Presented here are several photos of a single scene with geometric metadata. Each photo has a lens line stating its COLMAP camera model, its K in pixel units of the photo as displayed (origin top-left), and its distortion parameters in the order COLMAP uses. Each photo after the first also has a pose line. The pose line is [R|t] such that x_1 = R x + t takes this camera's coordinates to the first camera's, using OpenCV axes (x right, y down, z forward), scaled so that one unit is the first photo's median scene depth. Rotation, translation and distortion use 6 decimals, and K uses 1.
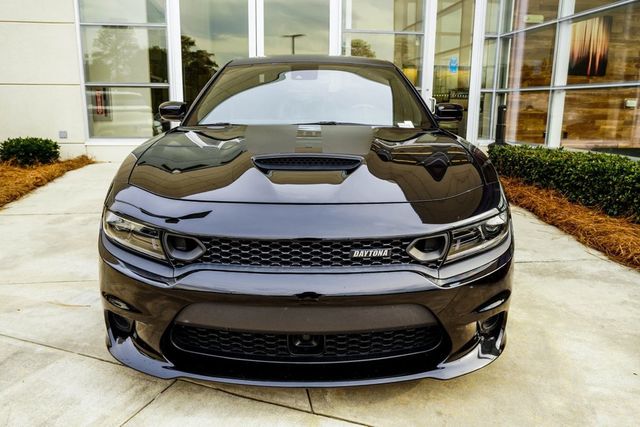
lens RADIAL K [[530.6, 0, 321.1], [0, 530.6, 216.8], [0, 0, 1]] dist [-0.018917, 0.018397]
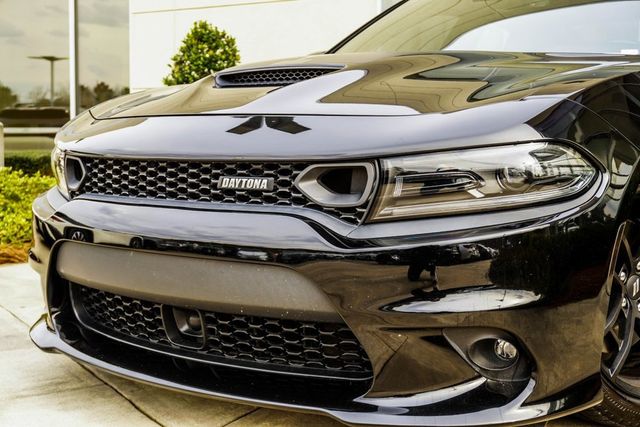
lens RADIAL K [[912.7, 0, 299.2], [0, 912.7, 214.1], [0, 0, 1]] dist [0.092830, 0.000000]
pose [[0.784194, 0.048432, -0.618623, 0.515164], [-0.140543, 0.984904, -0.101050, 0.128651], [0.604390, 0.166186, 0.779163, 0.112446]]
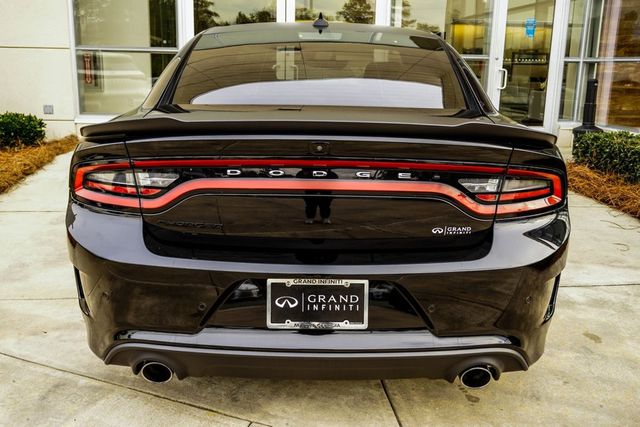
lens RADIAL K [[666.6, 0, 315.6], [0, 666.6, 214.8], [0, 0, 1]] dist [0.020643, 0.000000]
pose [[0.999446, 0.016673, -0.028808, -0.105222], [-0.016265, 0.999765, 0.014332, -0.034529], [0.029041, -0.013856, 0.999482, -0.060715]]
